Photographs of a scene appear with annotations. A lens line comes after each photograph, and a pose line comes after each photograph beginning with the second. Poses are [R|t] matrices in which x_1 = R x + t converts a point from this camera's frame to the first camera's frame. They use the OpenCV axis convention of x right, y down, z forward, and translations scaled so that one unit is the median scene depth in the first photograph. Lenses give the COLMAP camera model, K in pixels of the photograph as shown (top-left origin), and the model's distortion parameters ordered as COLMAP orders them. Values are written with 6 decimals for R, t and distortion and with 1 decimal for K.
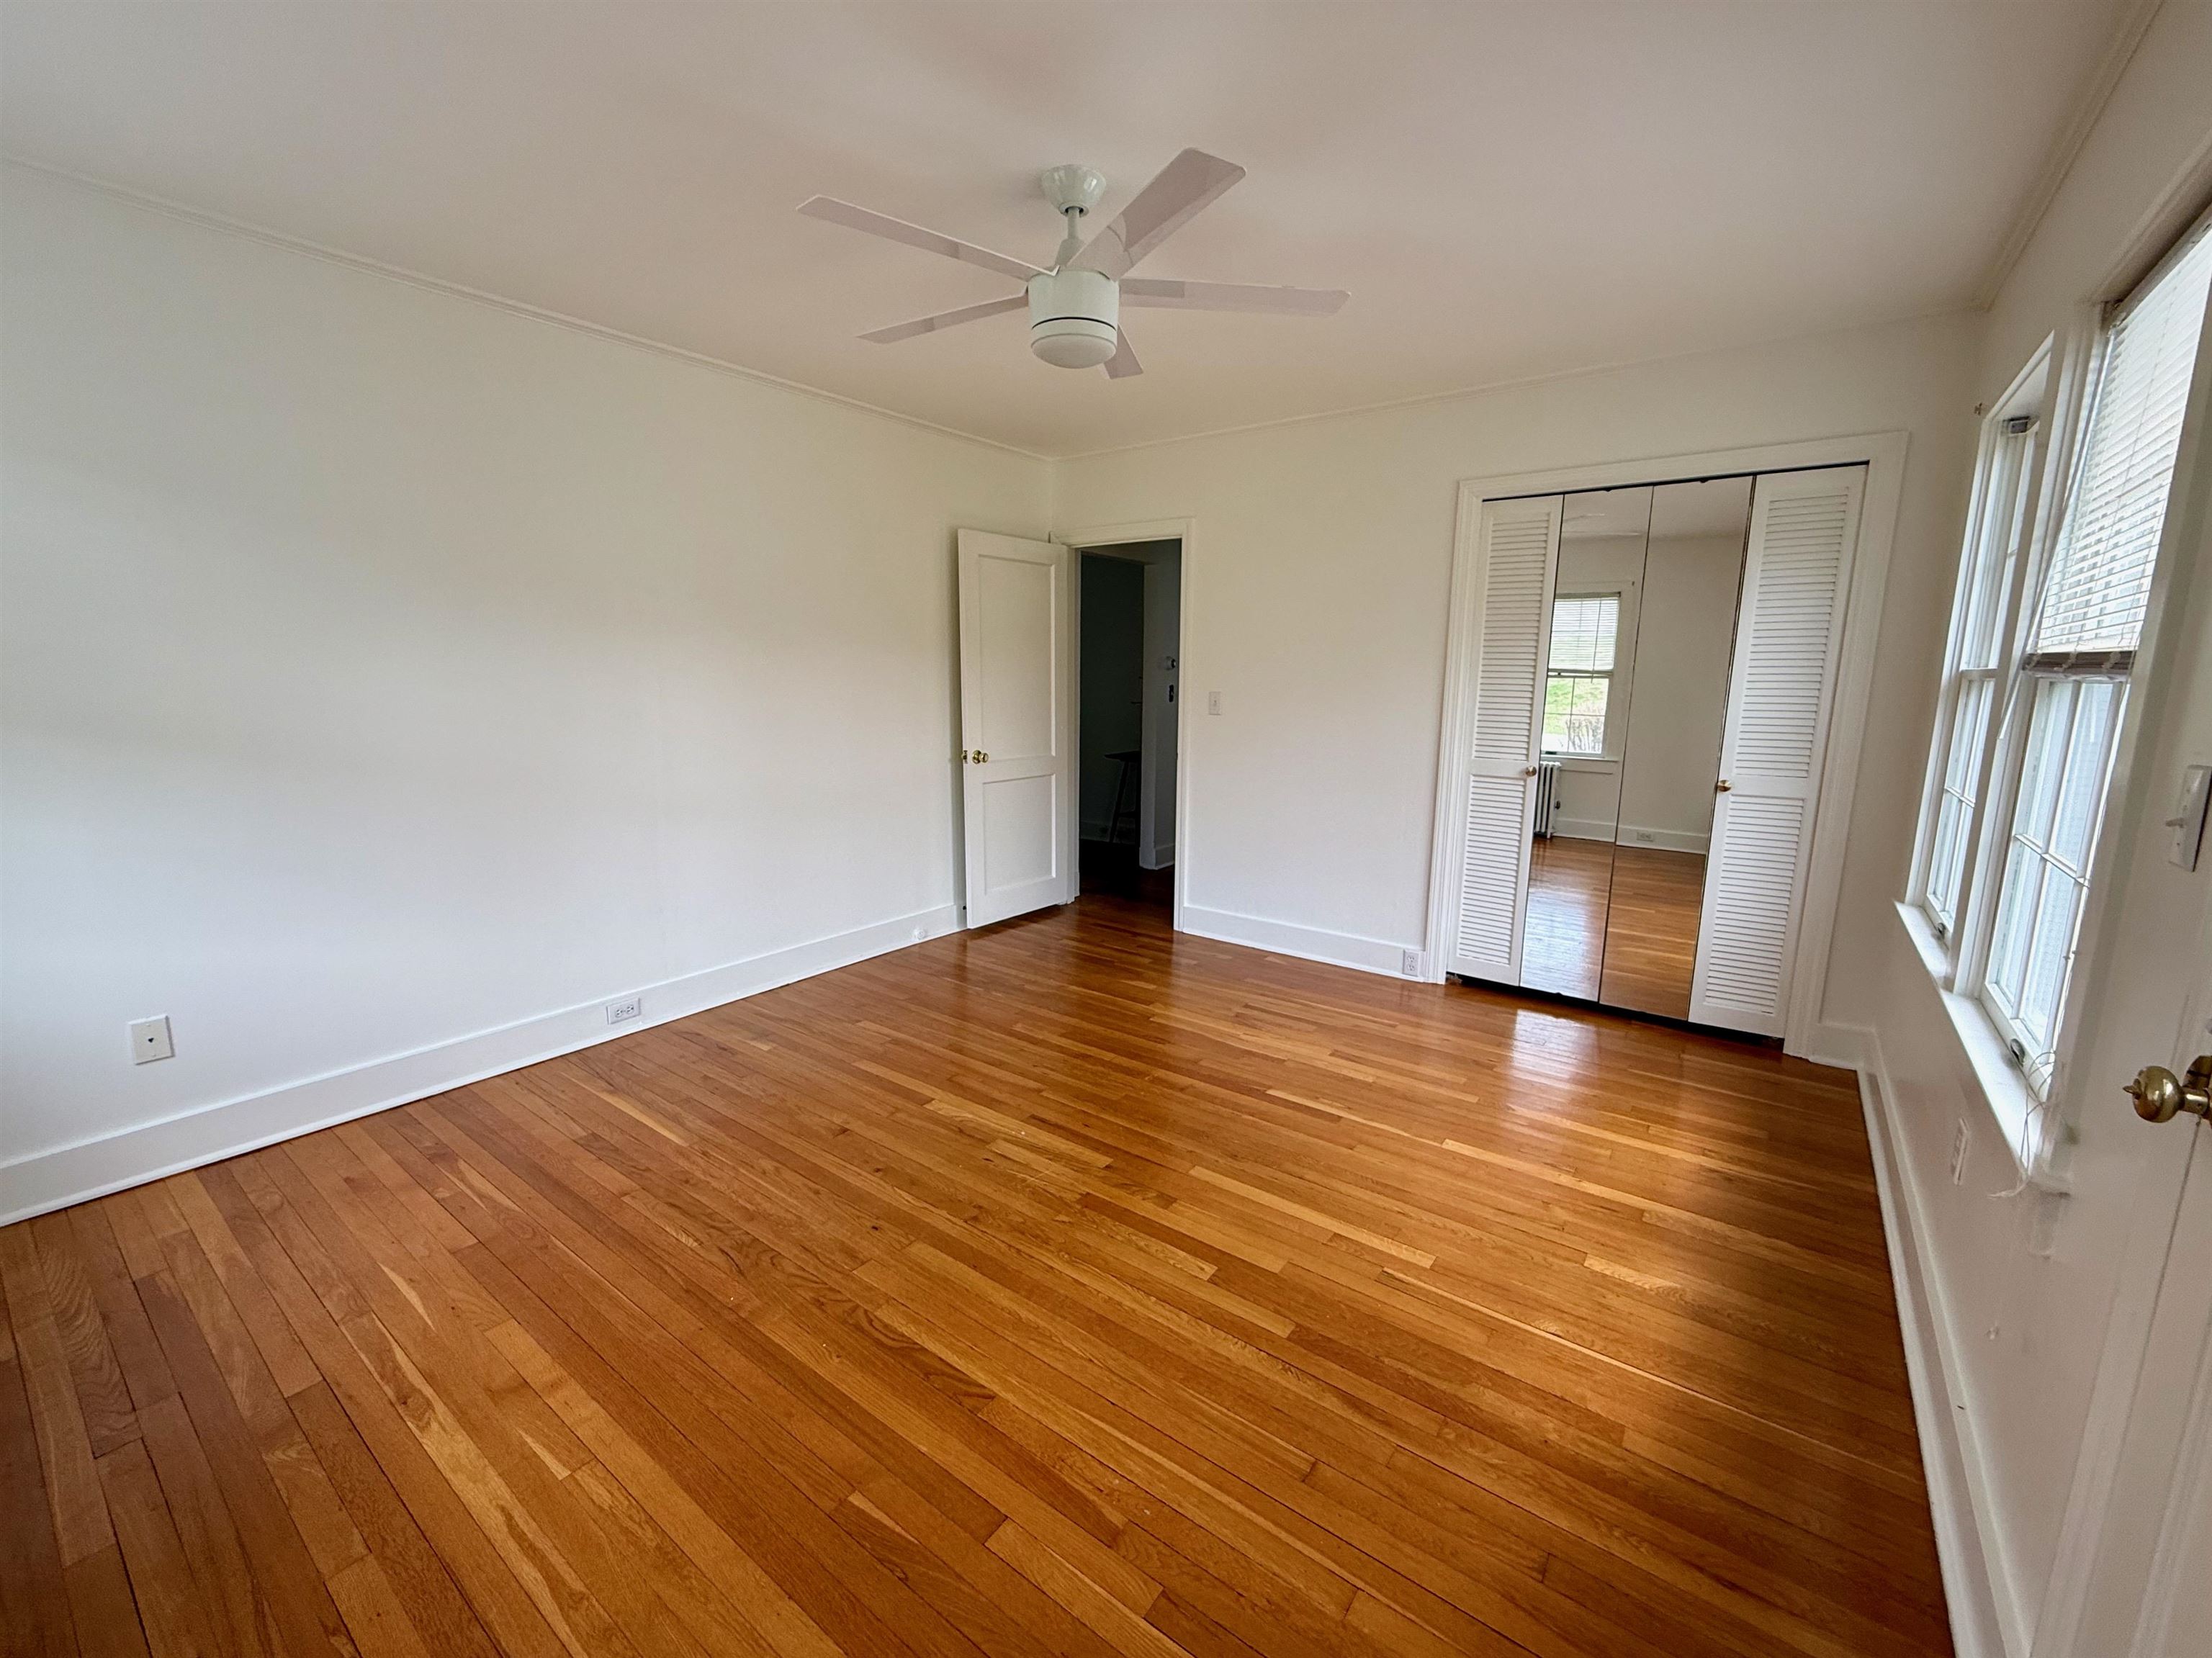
lens RADIAL K [[900.7, 0, 1106.0], [0, 900.7, 829.0], [0, 0, 1]] dist [-0.001512, 0.000350]
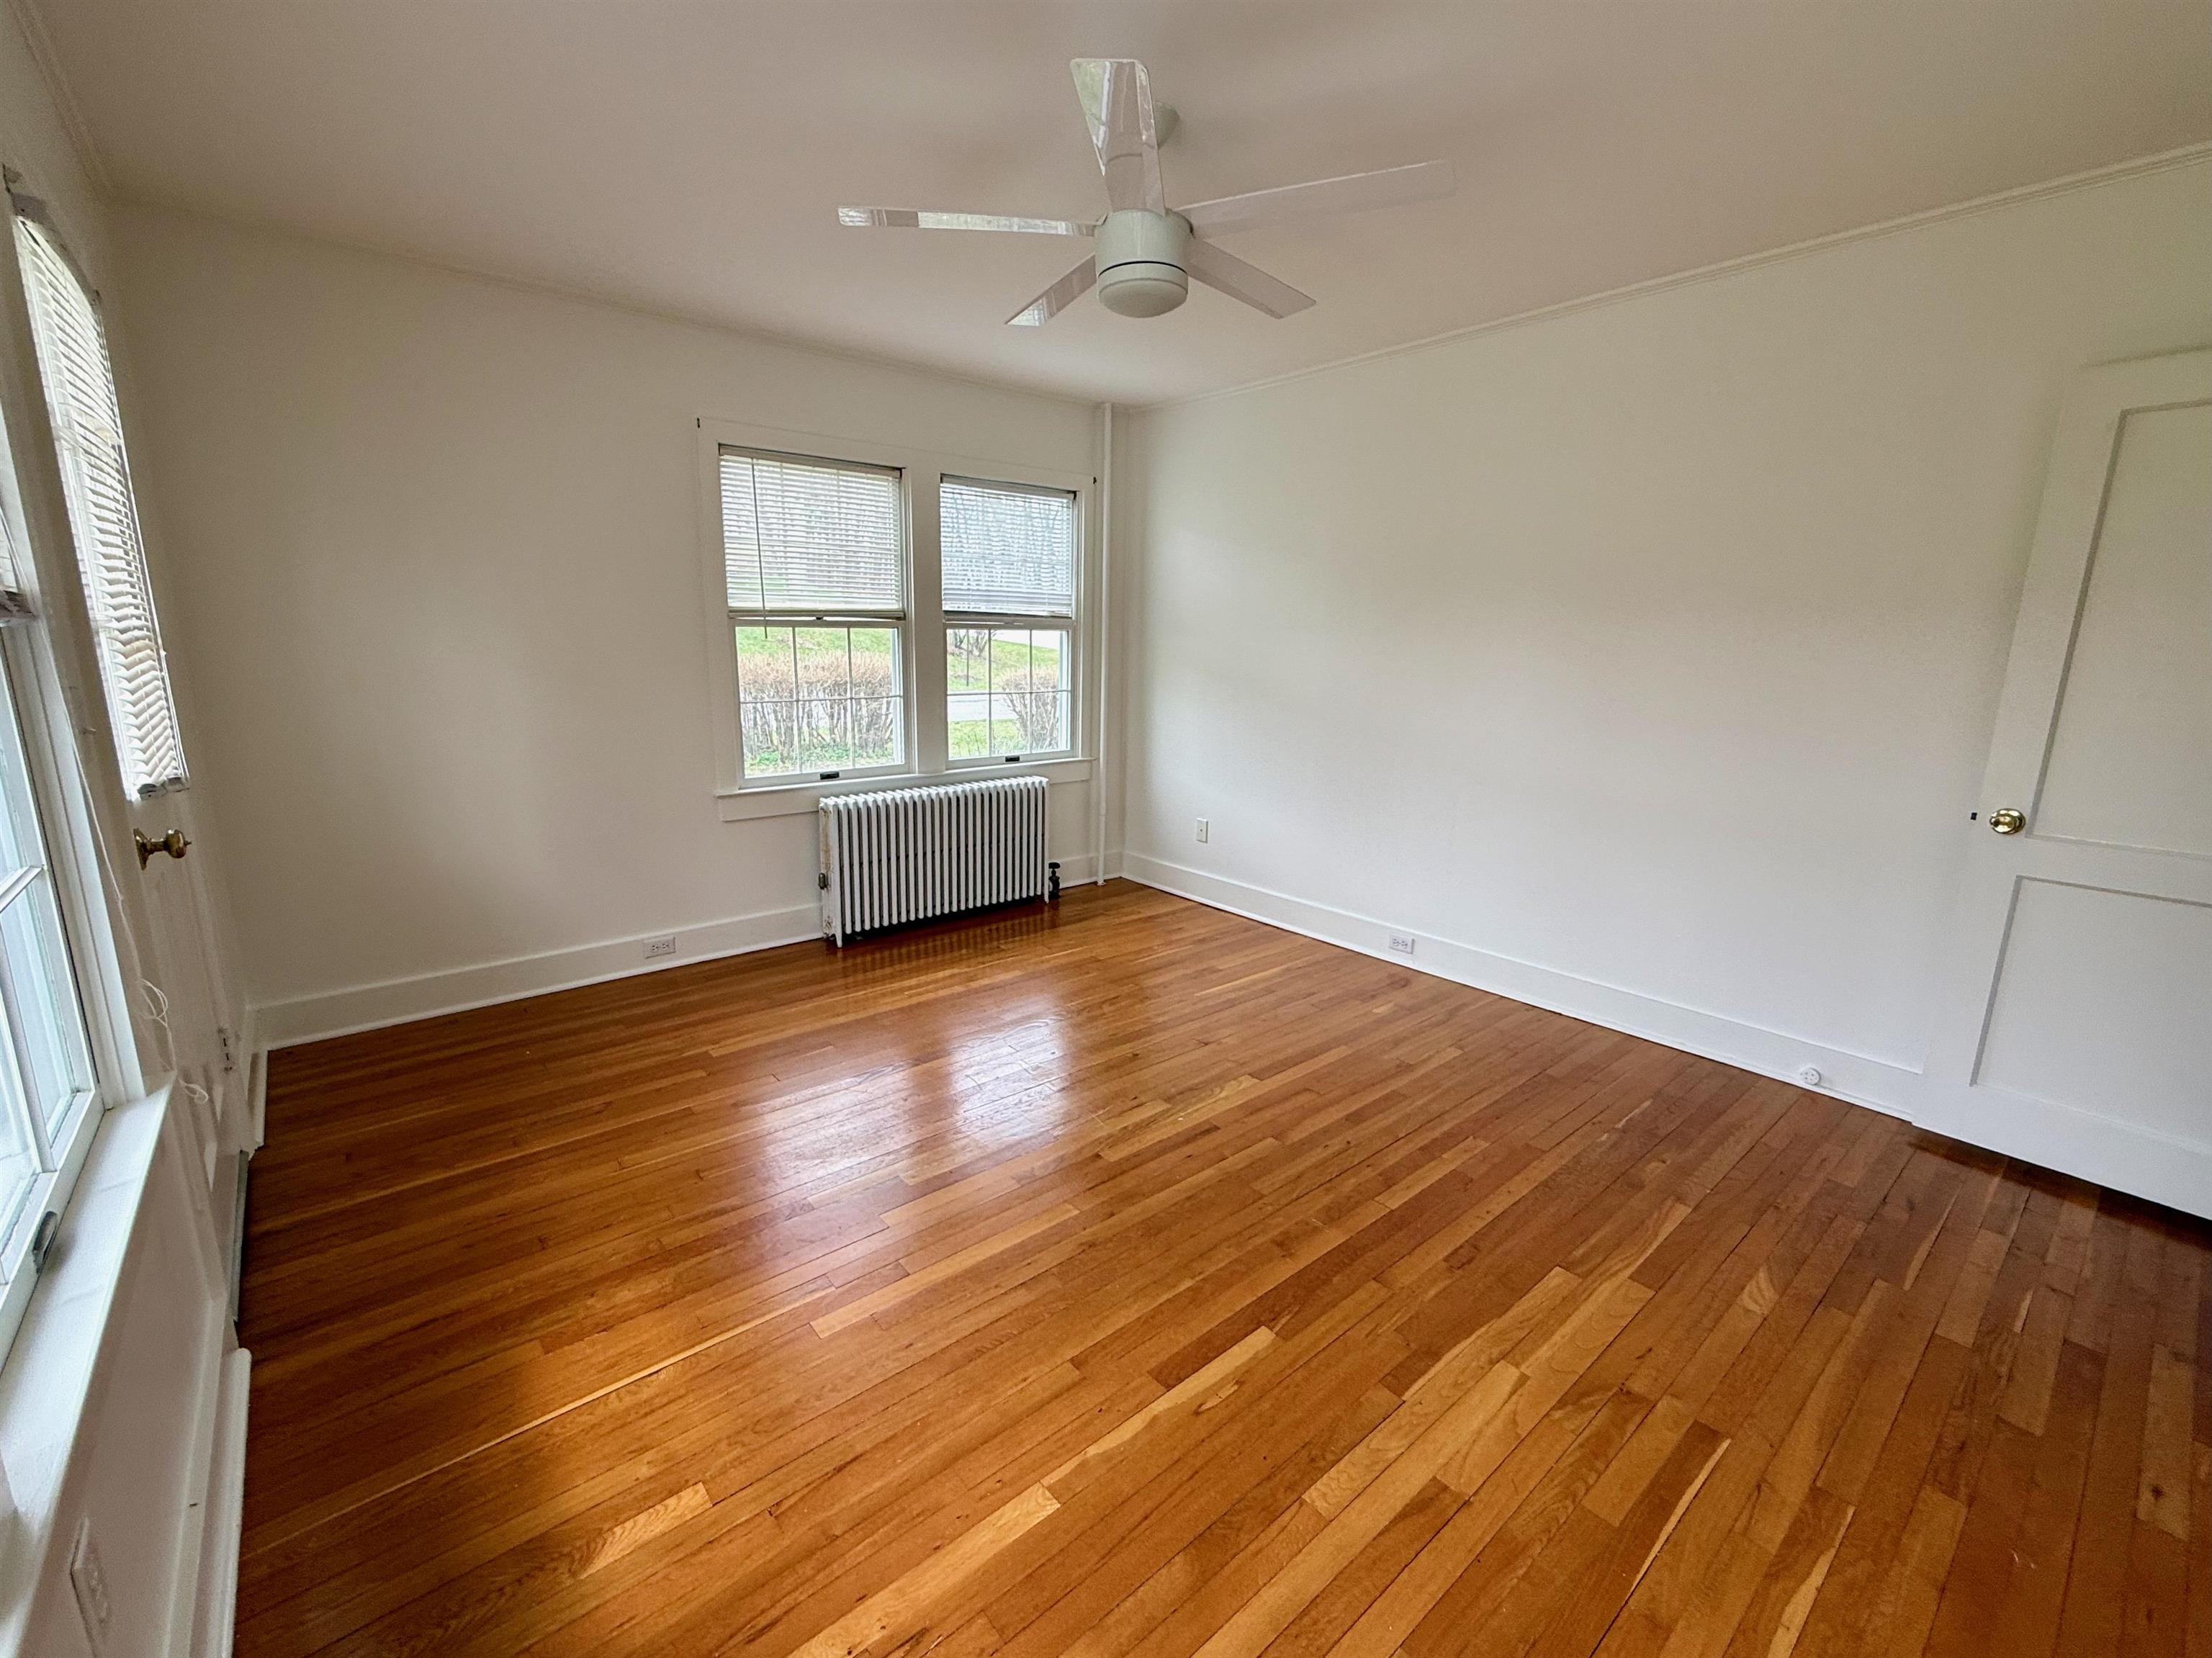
lens RADIAL K [[931.4, 0, 1101.8], [0, 931.4, 837.6], [0, 0, 1]] dist [-0.001212, -0.000436]
pose [[-0.226809, 0.196846, -0.953839, 0.757784], [-0.185398, 0.952728, 0.240702, -0.162815], [0.956130, 0.231434, -0.179592, 0.944039]]
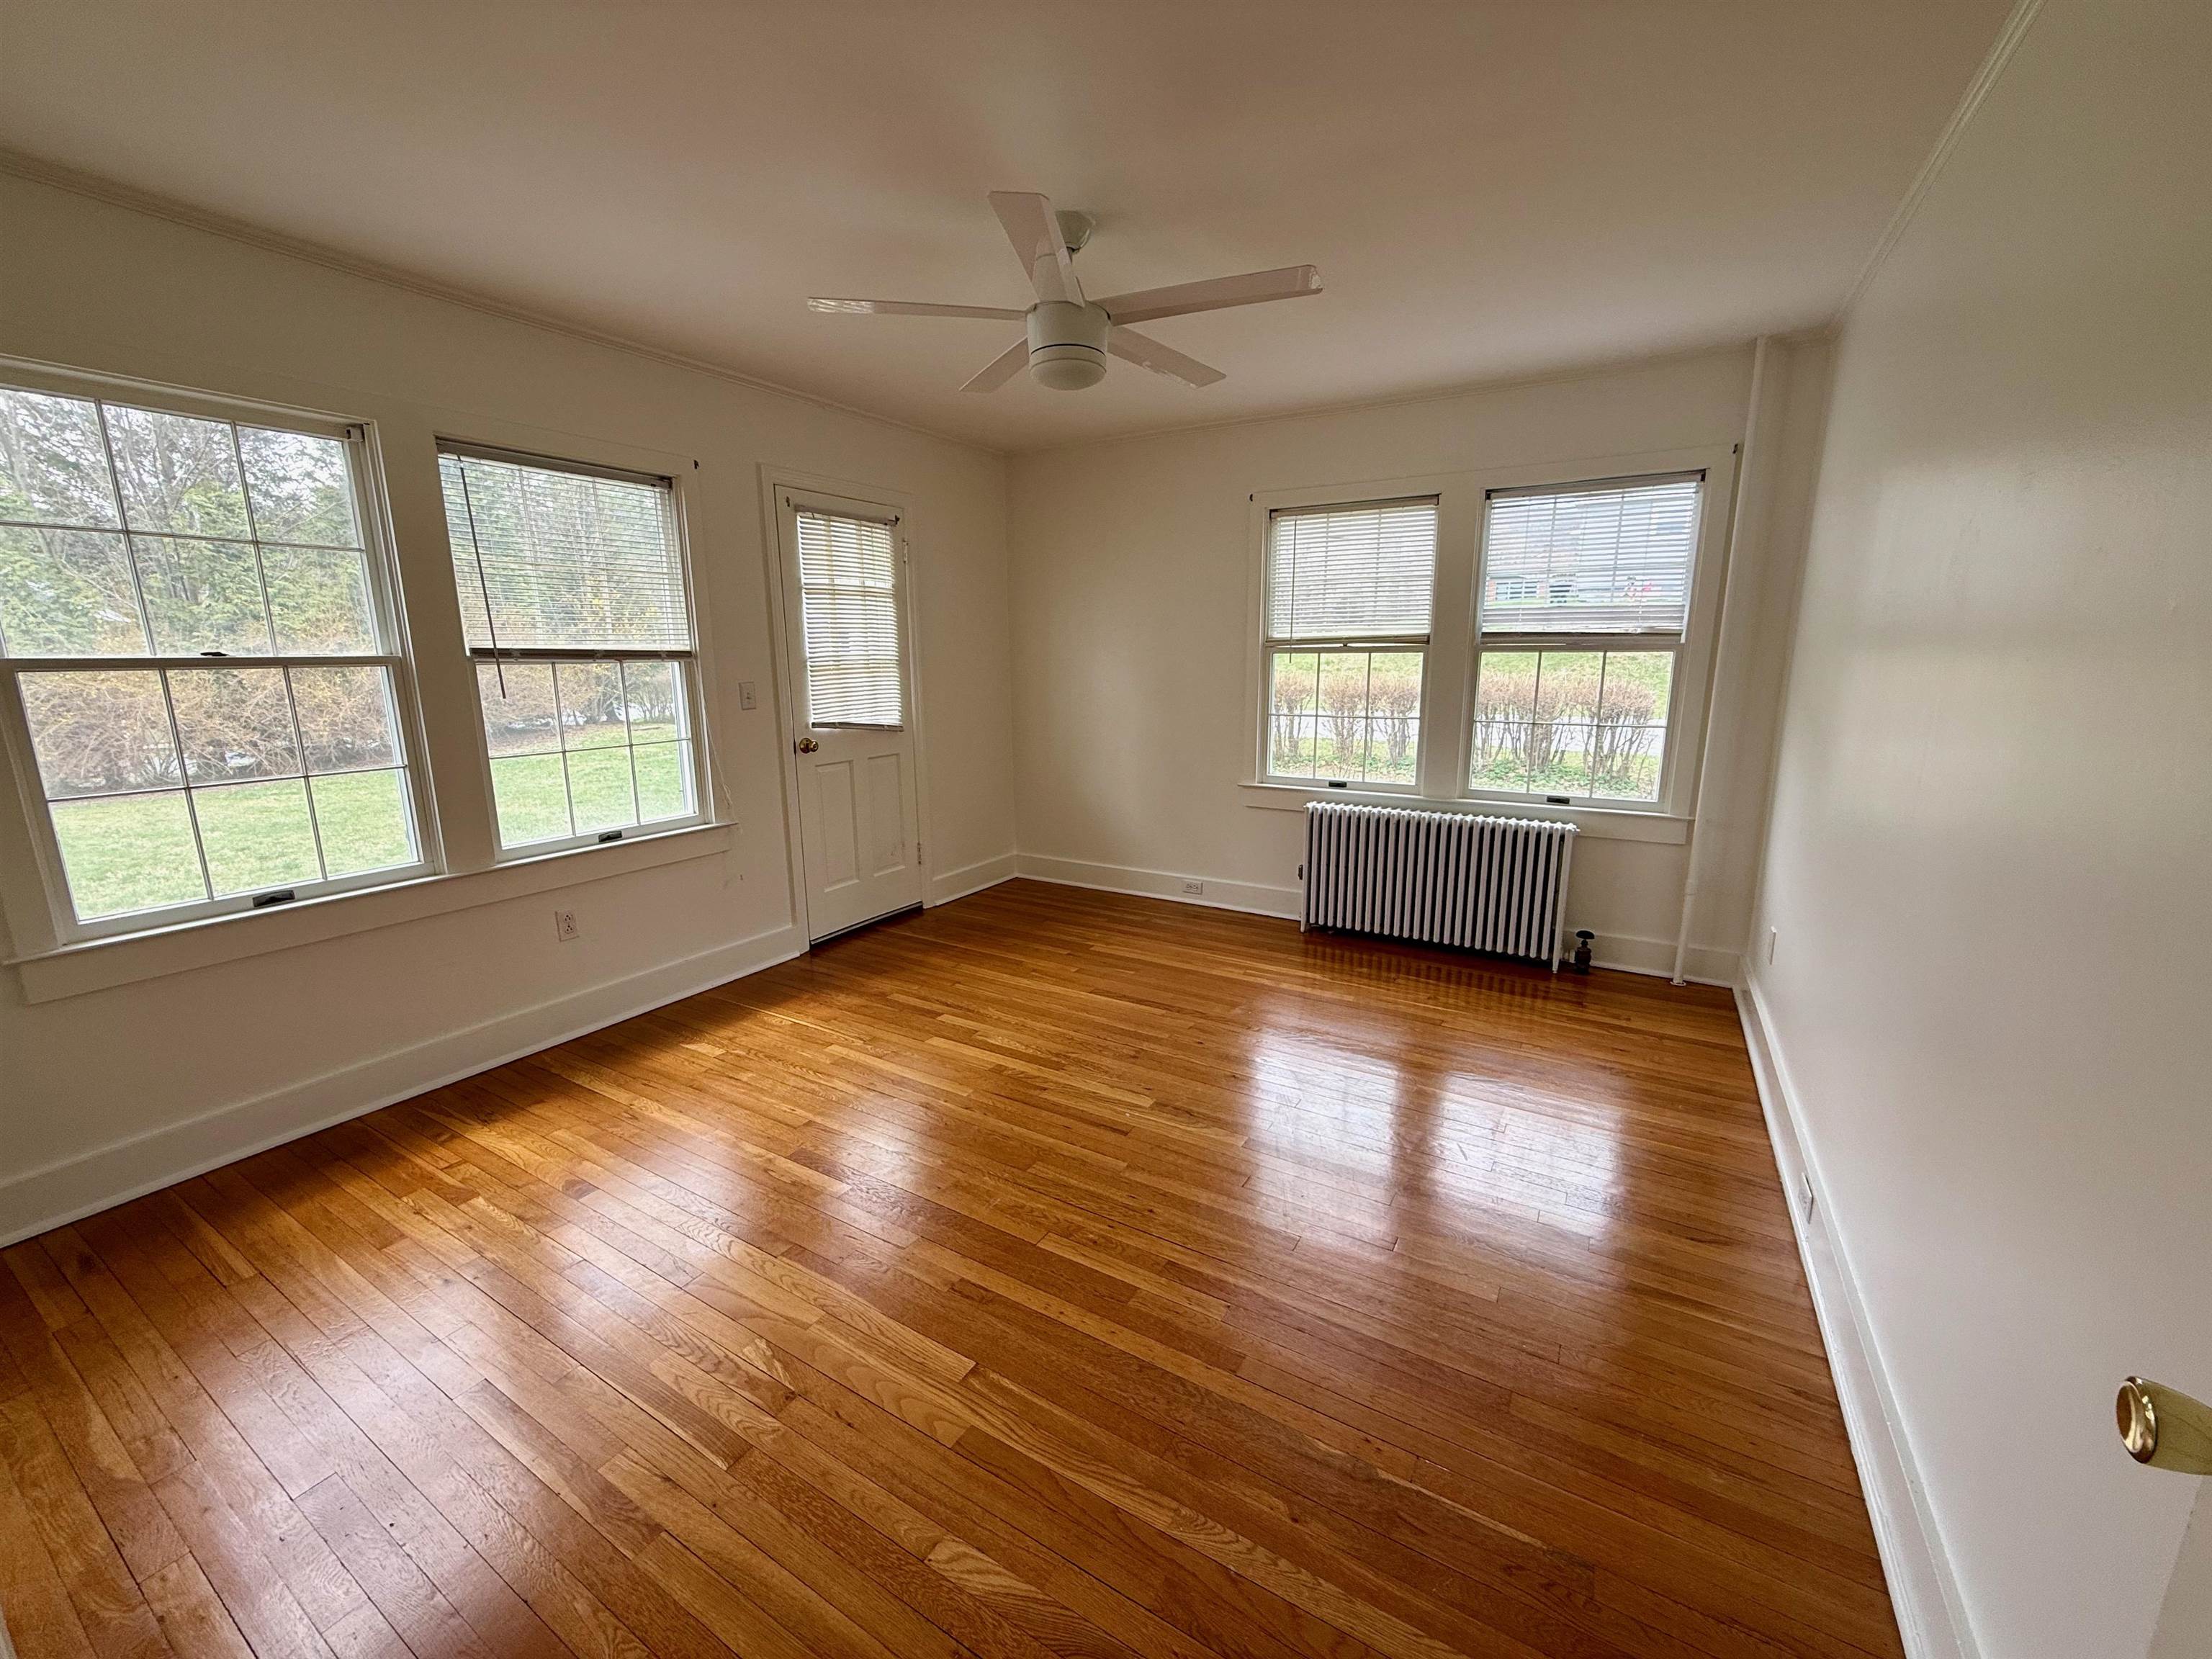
lens RADIAL K [[886.1, 0, 1106.0], [0, 886.1, 829.5], [0, 0, 1]] dist [0.000938, -0.000103]
pose [[-0.995091, 0.015748, -0.097705, 0.024178], [-0.020919, 0.931480, 0.363190, -0.304382], [0.096729, 0.363451, -0.926578, 1.666633]]
